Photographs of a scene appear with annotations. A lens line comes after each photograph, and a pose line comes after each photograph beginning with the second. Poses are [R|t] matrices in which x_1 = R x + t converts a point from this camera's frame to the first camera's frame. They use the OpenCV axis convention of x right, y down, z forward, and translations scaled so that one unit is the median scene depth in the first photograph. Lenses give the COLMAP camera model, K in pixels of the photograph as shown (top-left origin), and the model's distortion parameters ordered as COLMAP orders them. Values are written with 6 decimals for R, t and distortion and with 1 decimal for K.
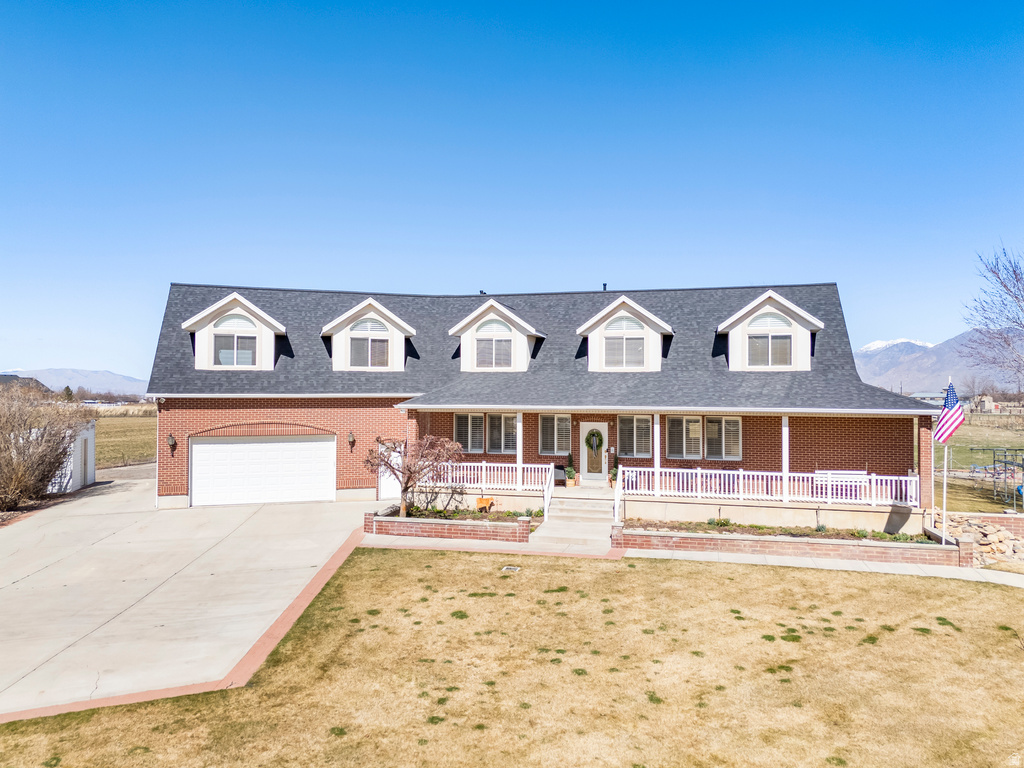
lens RADIAL K [[743.4, 0, 512.0], [0, 743.4, 384.0], [0, 0, 1]] dist [0.067832, -0.077609]
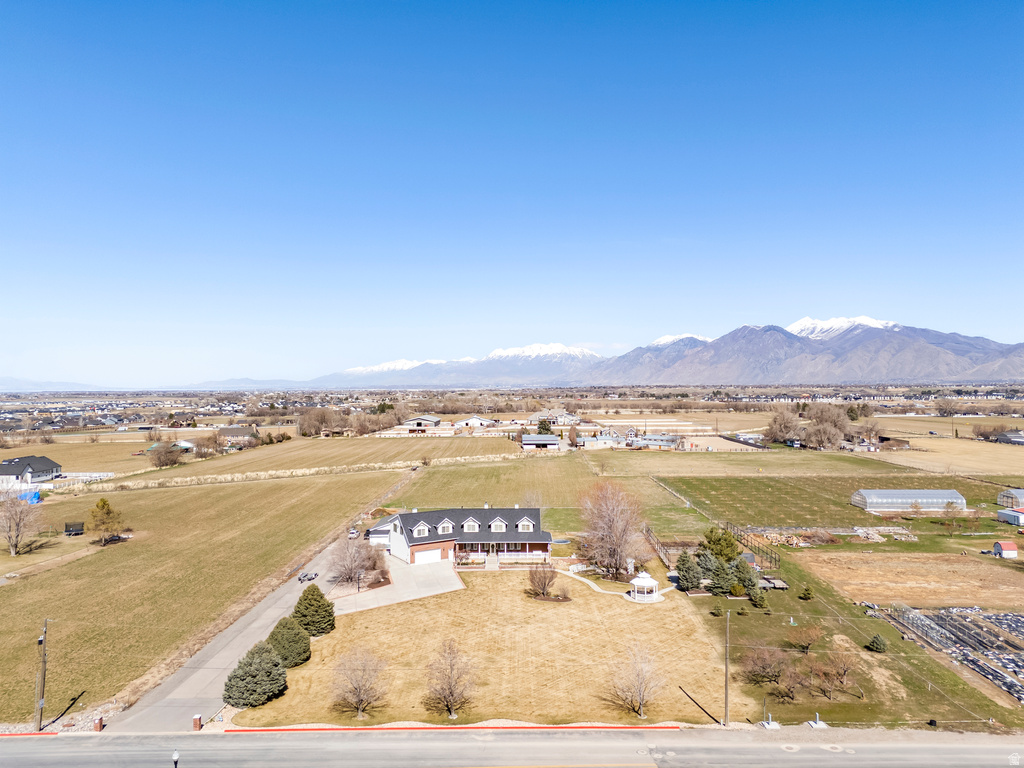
lens RADIAL K [[743.4, 0, 512.0], [0, 743.4, 384.0], [0, 0, 1]] dist [0.067832, -0.077609]
pose [[0.969836, -0.009998, 0.243553, -1.034684], [0.007064, 0.999892, 0.012916, -1.145459], [-0.243656, -0.010806, 0.969801, -4.124926]]
